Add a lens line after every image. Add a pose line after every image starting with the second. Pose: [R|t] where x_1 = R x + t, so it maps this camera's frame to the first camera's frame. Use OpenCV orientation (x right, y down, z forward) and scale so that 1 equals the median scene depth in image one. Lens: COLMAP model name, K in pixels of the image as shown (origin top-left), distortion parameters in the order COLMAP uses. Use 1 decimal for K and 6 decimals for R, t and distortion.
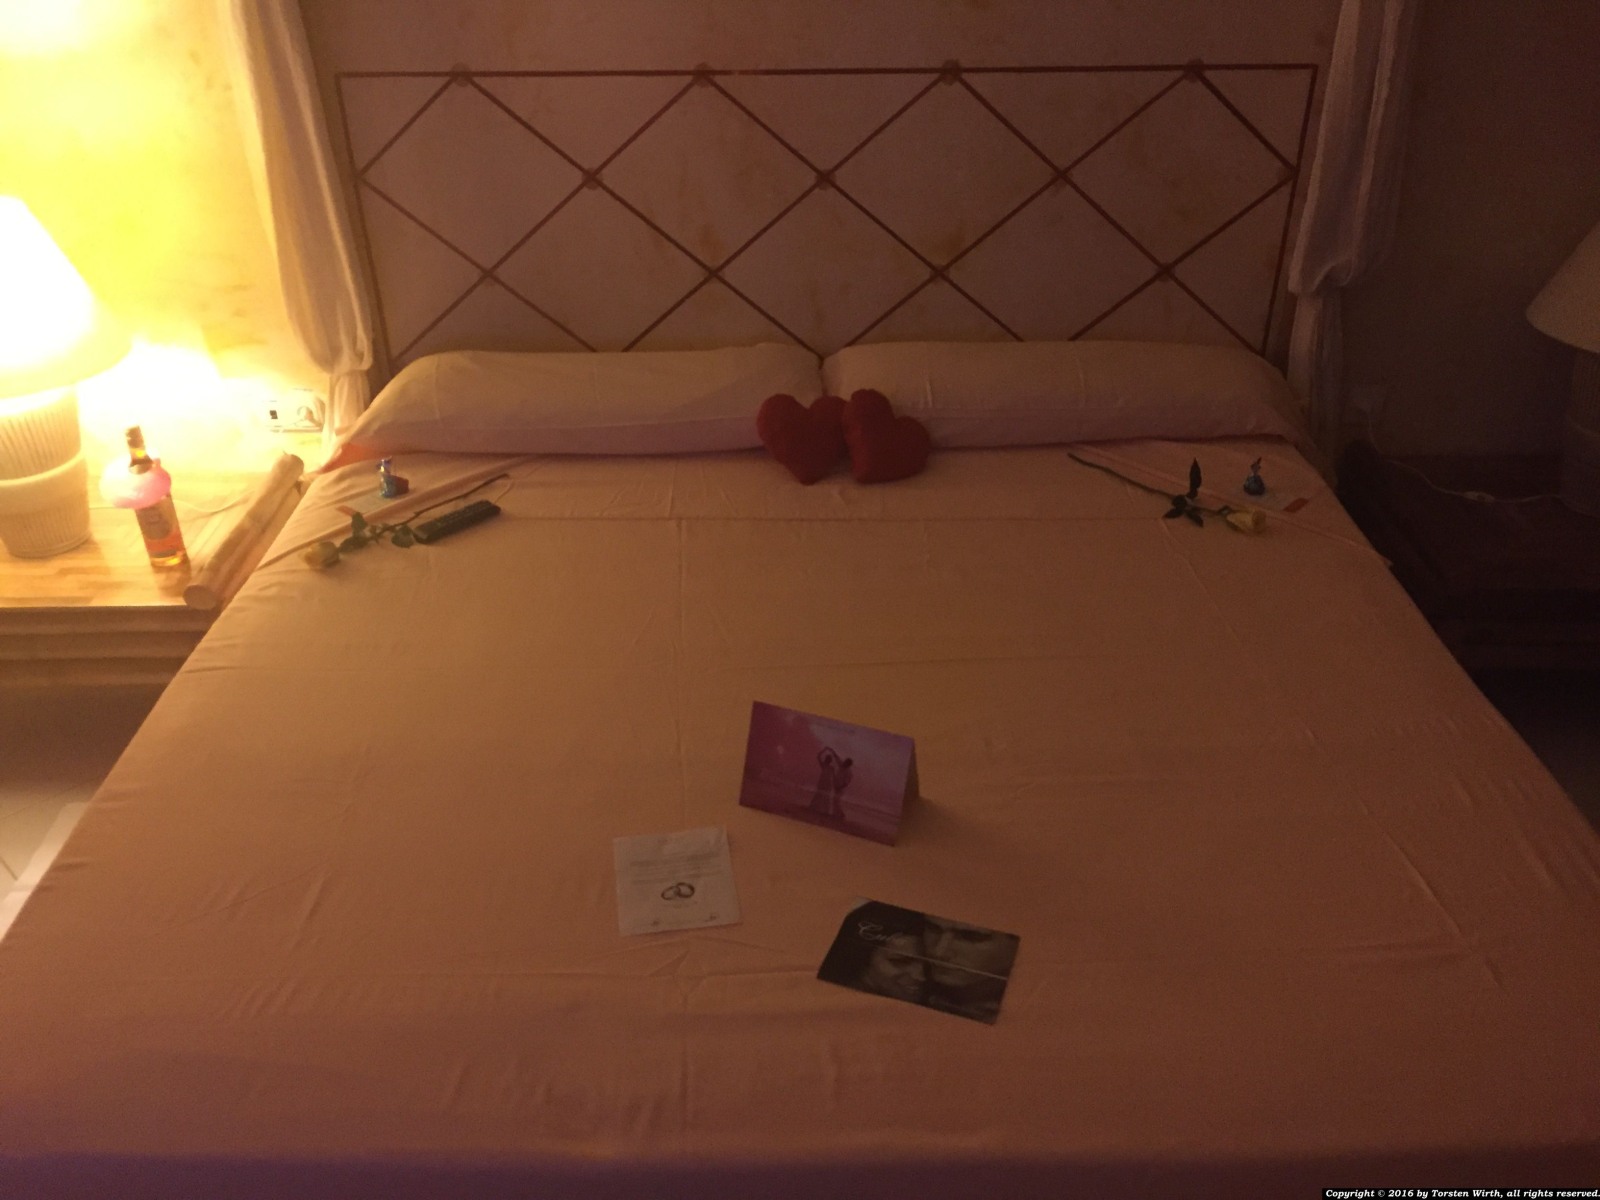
lens RADIAL K [[1369.4, 0, 797.3], [0, 1369.4, 586.8], [0, 0, 1]] dist [0.053544, -0.059687]
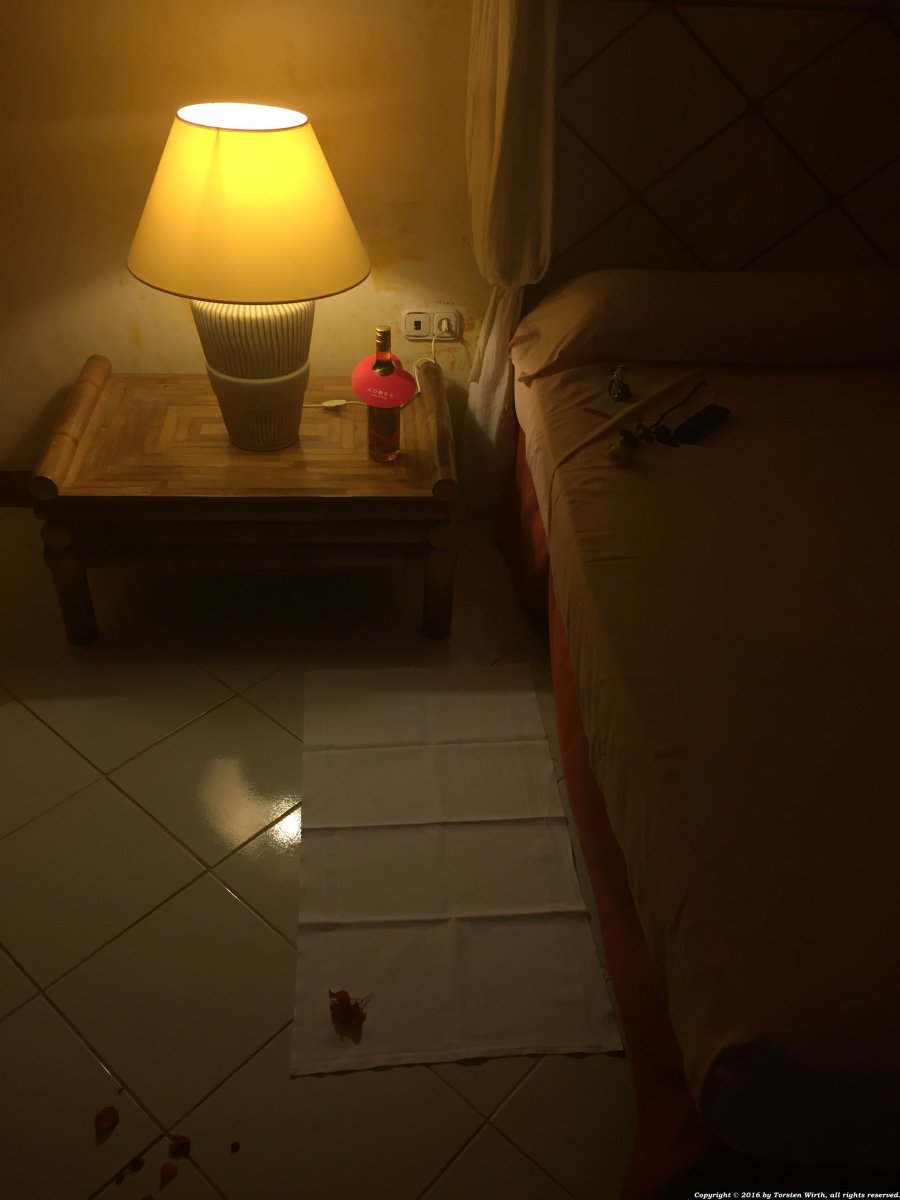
lens RADIAL K [[1027.0, 0, 447.1], [0, 1027.0, 594.2], [0, 0, 1]] dist [0.053544, -0.059687]
pose [[0.998011, 0.003833, 0.062925, -0.681774], [-0.010732, 0.993911, 0.109664, 0.000769], [-0.062121, -0.110121, 0.991975, 0.235424]]
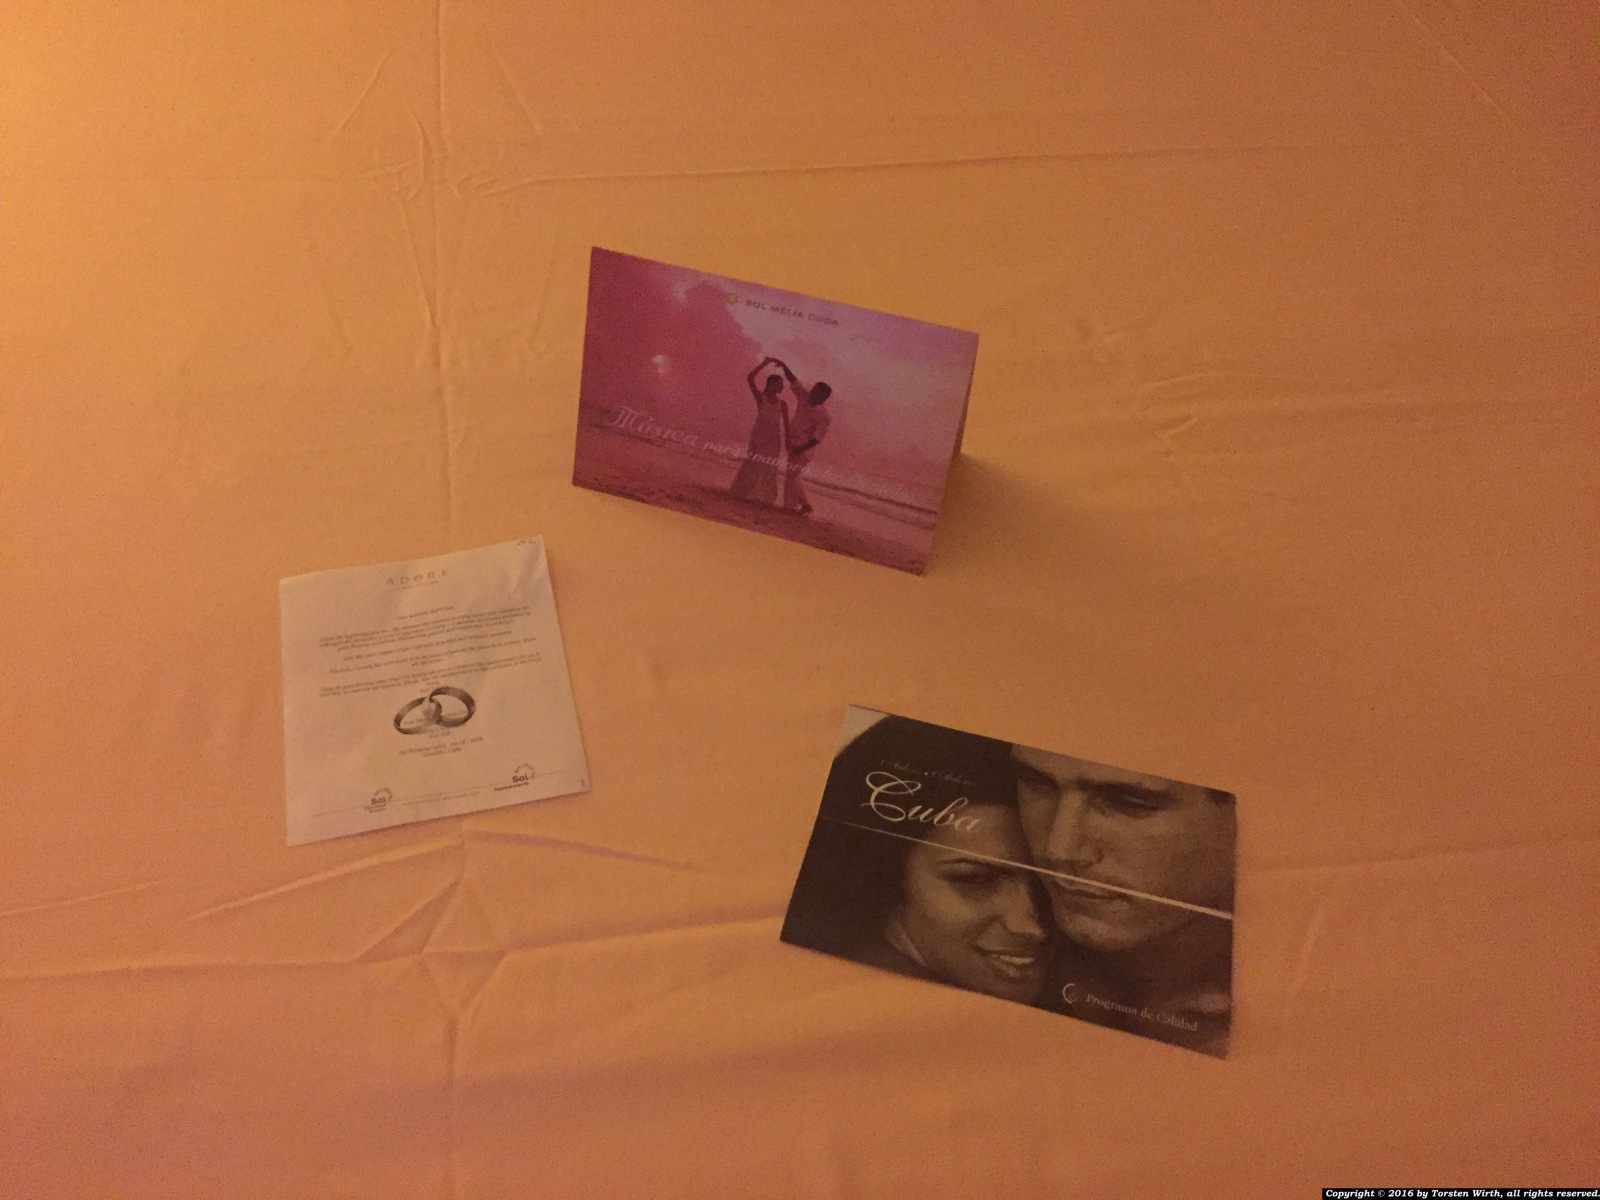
lens RADIAL K [[1369.4, 0, 798.3], [0, 1369.4, 595.1], [0, 0, 1]] dist [0.053544, -0.059687]
pose [[0.994326, -0.037164, 0.099675, -0.014606], [0.003067, 0.946617, 0.322347, 0.046642], [-0.106333, -0.320212, 0.941359, 0.542574]]
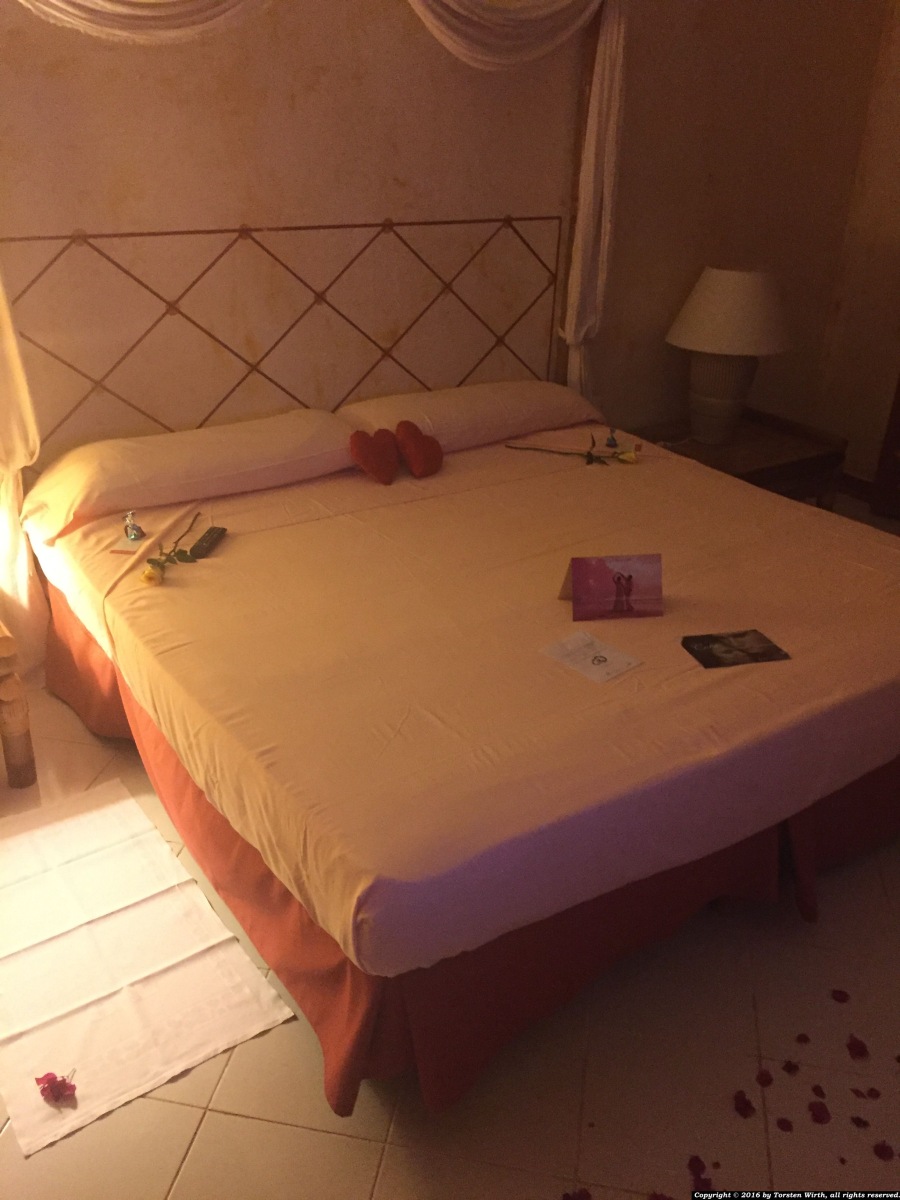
lens RADIAL K [[1027.0, 0, 455.0], [0, 1027.0, 592.5], [0, 0, 1]] dist [0.053544, -0.059687]
pose [[0.824130, -0.214853, 0.524069, -0.814563], [0.246953, 0.968987, 0.008909, 0.074891], [-0.509729, 0.122078, 0.851629, -0.023038]]
